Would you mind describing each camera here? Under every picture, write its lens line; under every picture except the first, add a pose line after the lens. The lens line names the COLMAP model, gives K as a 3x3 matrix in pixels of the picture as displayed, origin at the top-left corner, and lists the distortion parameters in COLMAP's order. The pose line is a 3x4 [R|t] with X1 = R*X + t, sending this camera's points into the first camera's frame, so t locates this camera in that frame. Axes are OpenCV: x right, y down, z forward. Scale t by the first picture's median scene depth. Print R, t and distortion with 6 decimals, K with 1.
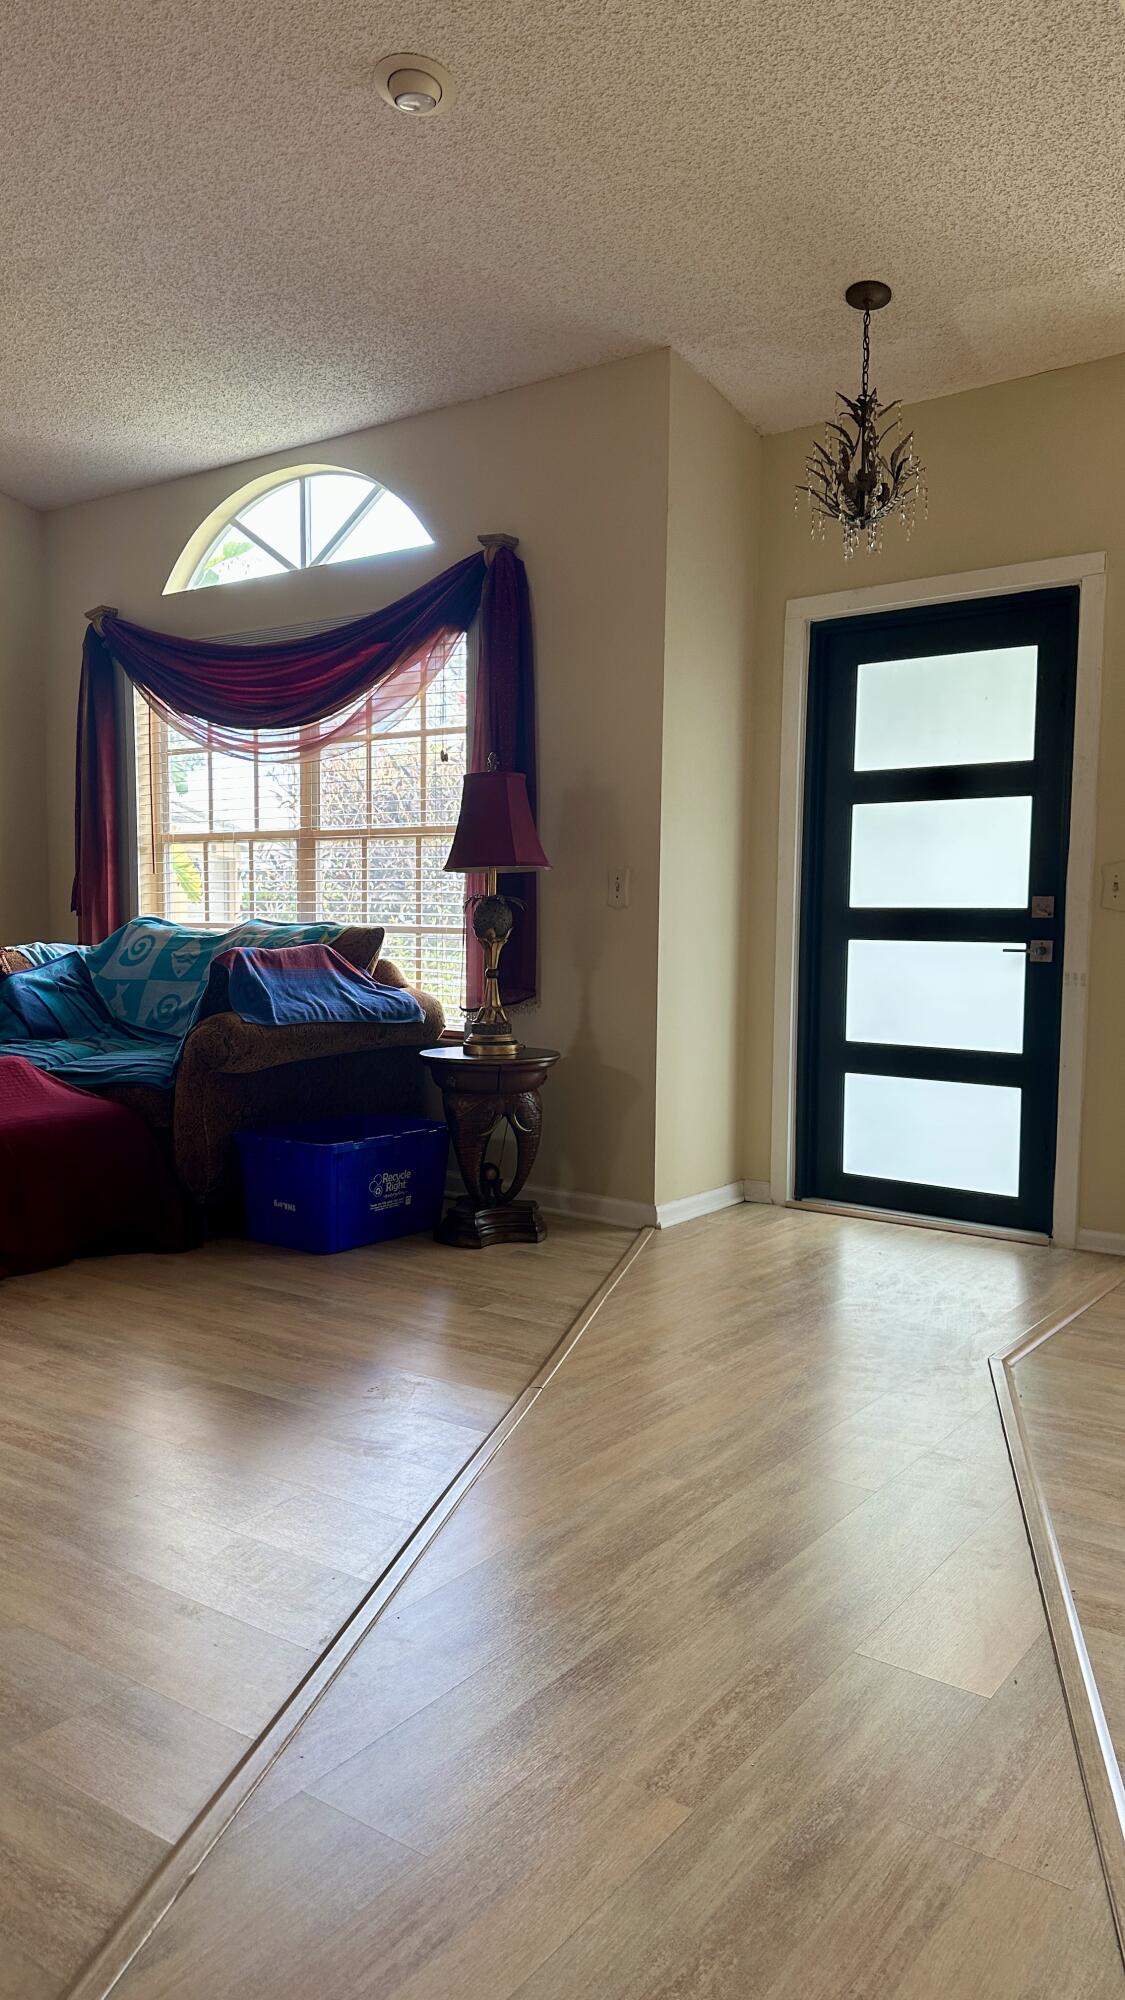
lens RADIAL K [[1400.0, 0, 549.9], [0, 1400.0, 998.8], [0, 0, 1]] dist [0.177367, -0.328828]
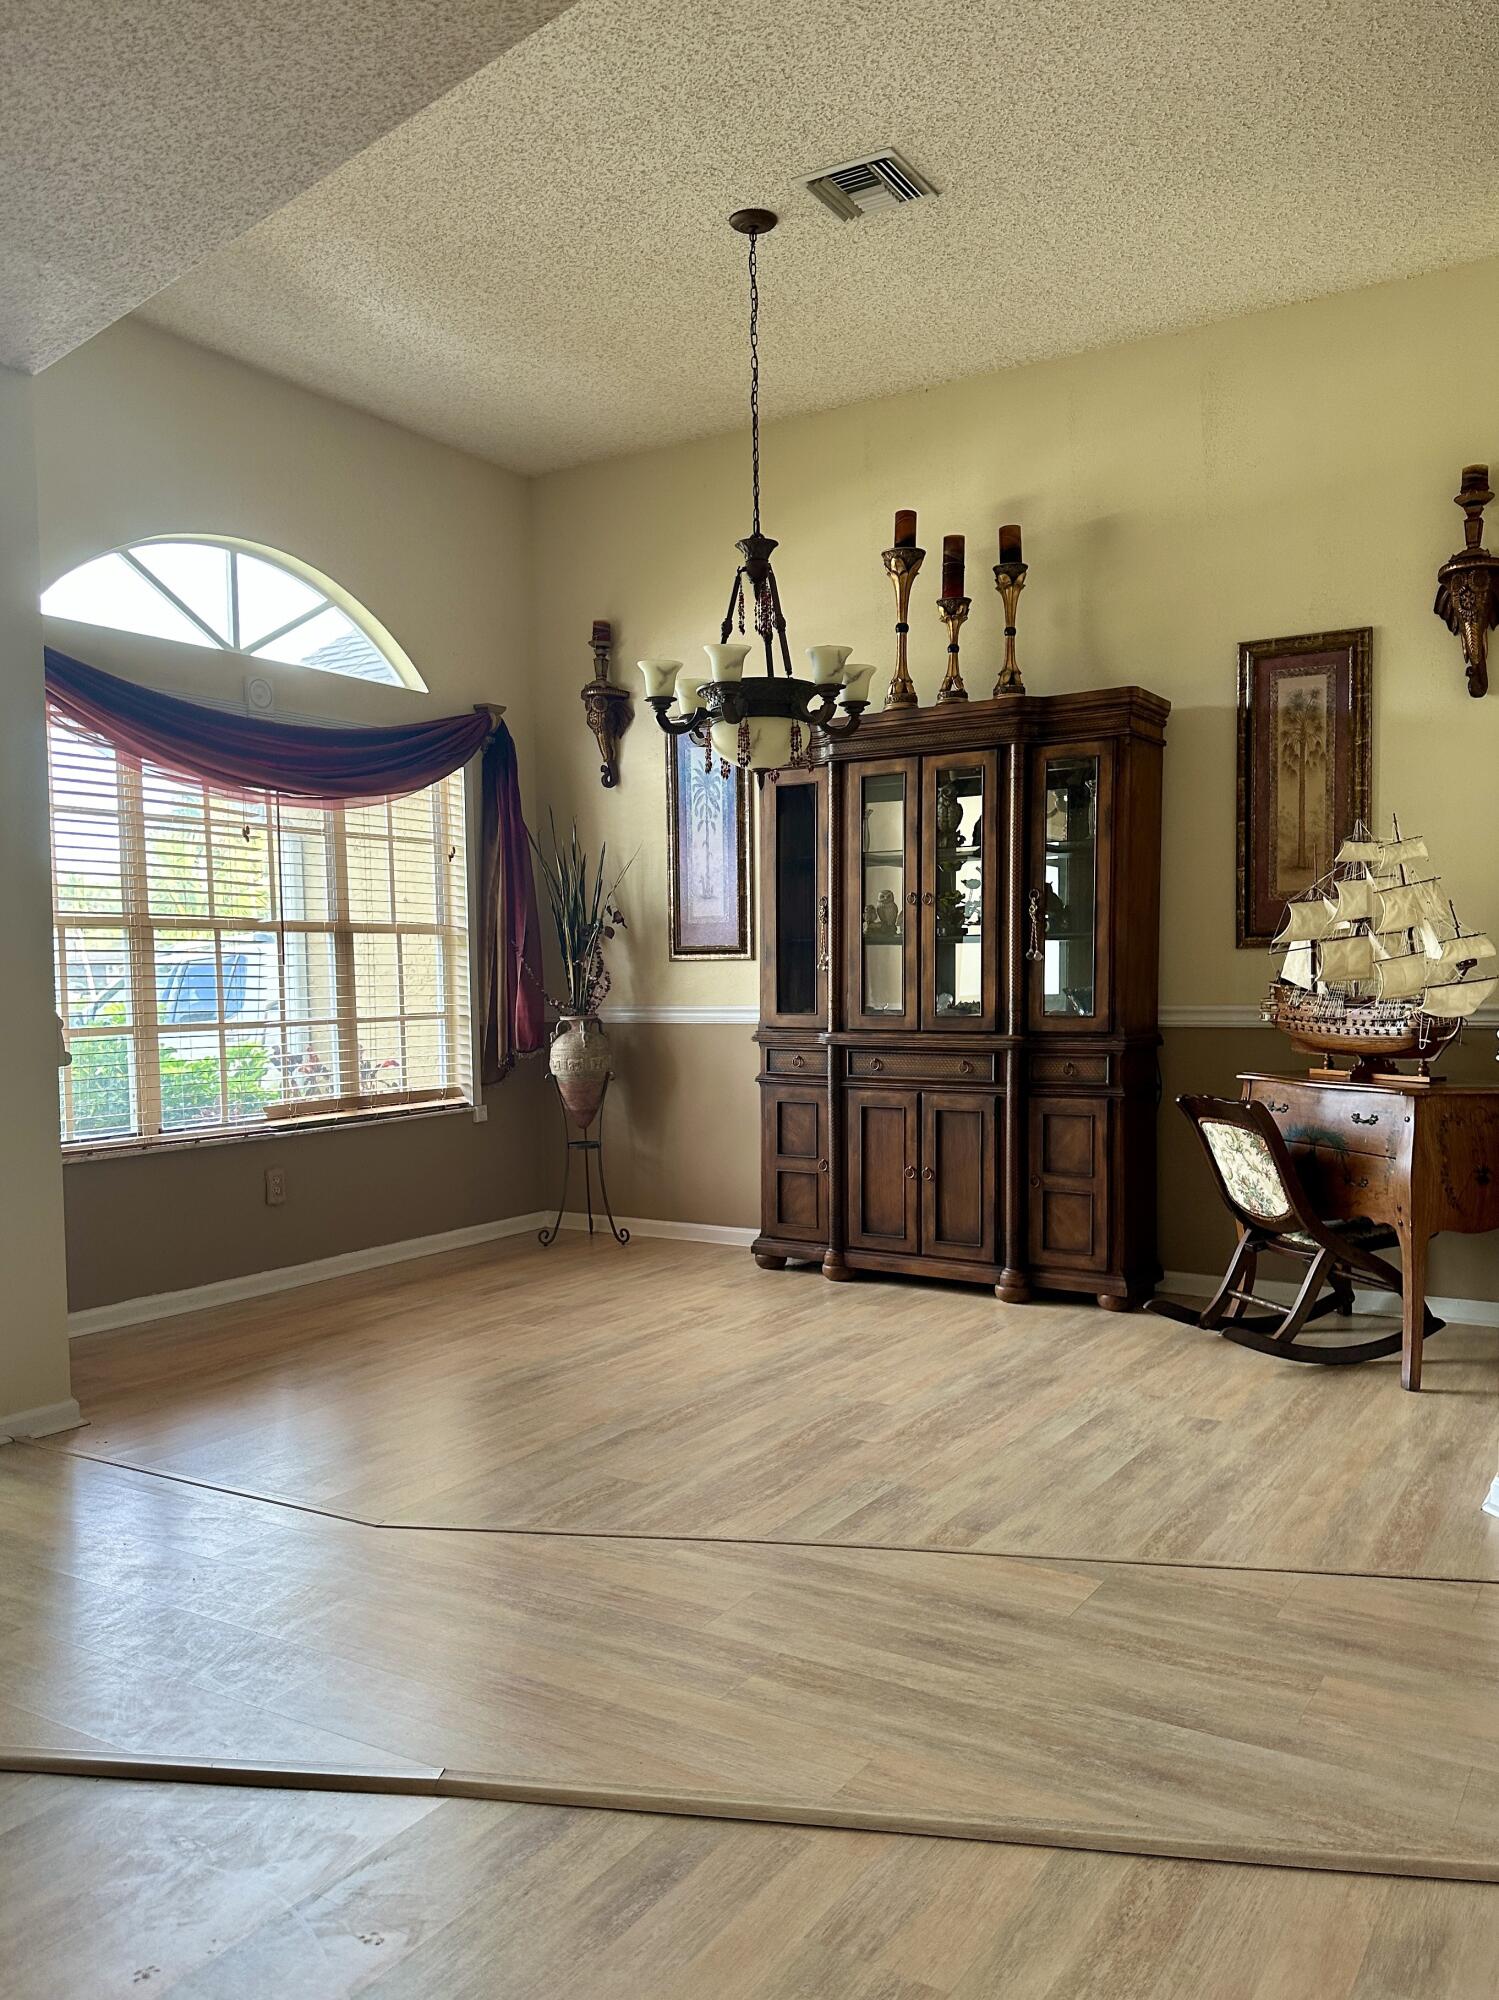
lens RADIAL K [[1555.1, 0, 749.5], [0, 1555.1, 1000.0], [0, 0, 1]] dist [0.006590, 0.002590]
pose [[-0.072906, -0.035393, 0.996711, -0.467869], [0.070106, 0.996716, 0.040521, -0.071365], [-0.994872, 0.072830, -0.070185, 0.548054]]
